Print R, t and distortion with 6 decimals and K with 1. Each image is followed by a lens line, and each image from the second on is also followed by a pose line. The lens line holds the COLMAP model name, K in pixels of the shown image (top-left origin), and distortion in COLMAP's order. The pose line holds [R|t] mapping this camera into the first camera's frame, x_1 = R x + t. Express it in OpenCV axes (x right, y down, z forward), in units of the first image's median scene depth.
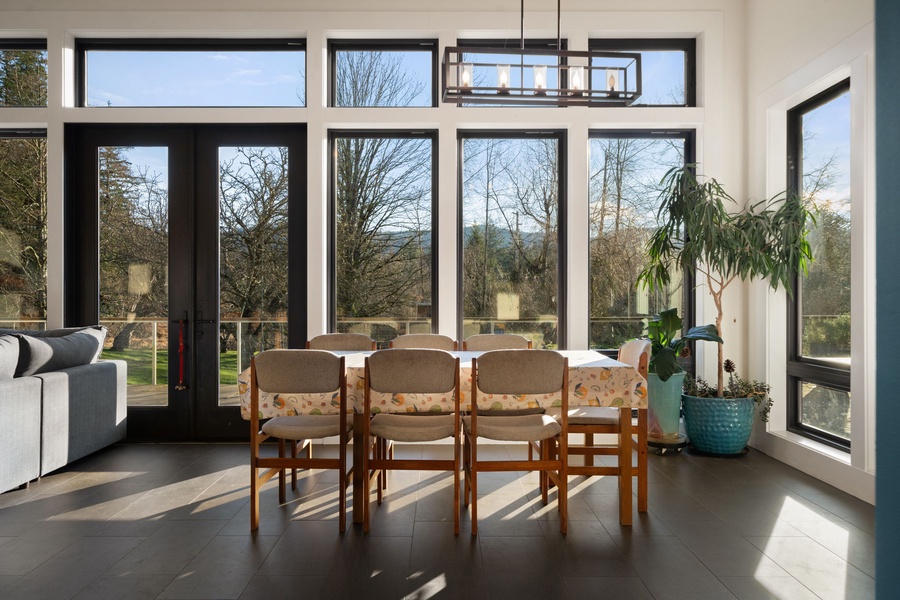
lens RADIAL K [[616.9, 0, 452.1], [0, 616.9, 294.4], [0, 0, 1]] dist [0.007851, -0.000275]
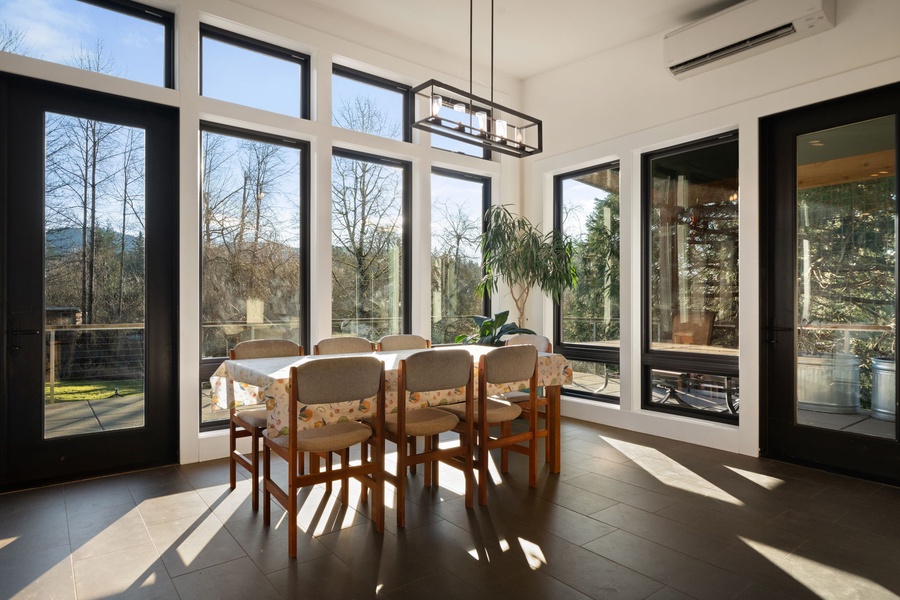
lens RADIAL K [[524.0, 0, 447.9], [0, 524.0, 298.1], [0, 0, 1]] dist [-0.000469, 0.000691]
pose [[0.797200, 0.007542, 0.603668, -0.469924], [-0.005698, 0.999971, -0.004967, 0.001123], [-0.603688, 0.000520, 0.797220, 0.189902]]
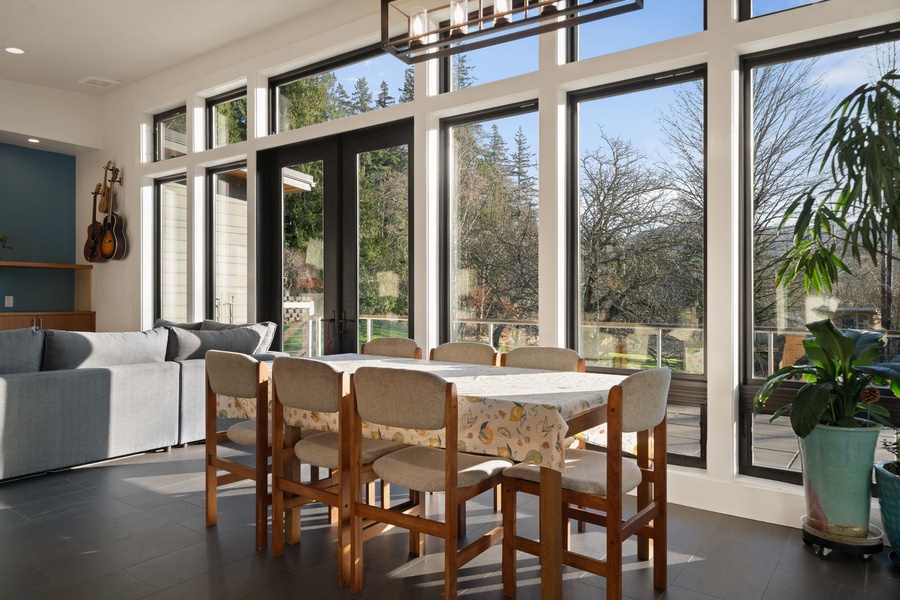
lens RADIAL K [[616.9, 0, 450.2], [0, 616.9, 302.6], [0, 0, 1]] dist [0.007851, -0.000275]
pose [[0.800780, 0.008355, -0.598900, 0.467619], [-0.002877, 0.999945, 0.010102, 0.001479], [0.598951, -0.006366, 0.800760, 0.328259]]
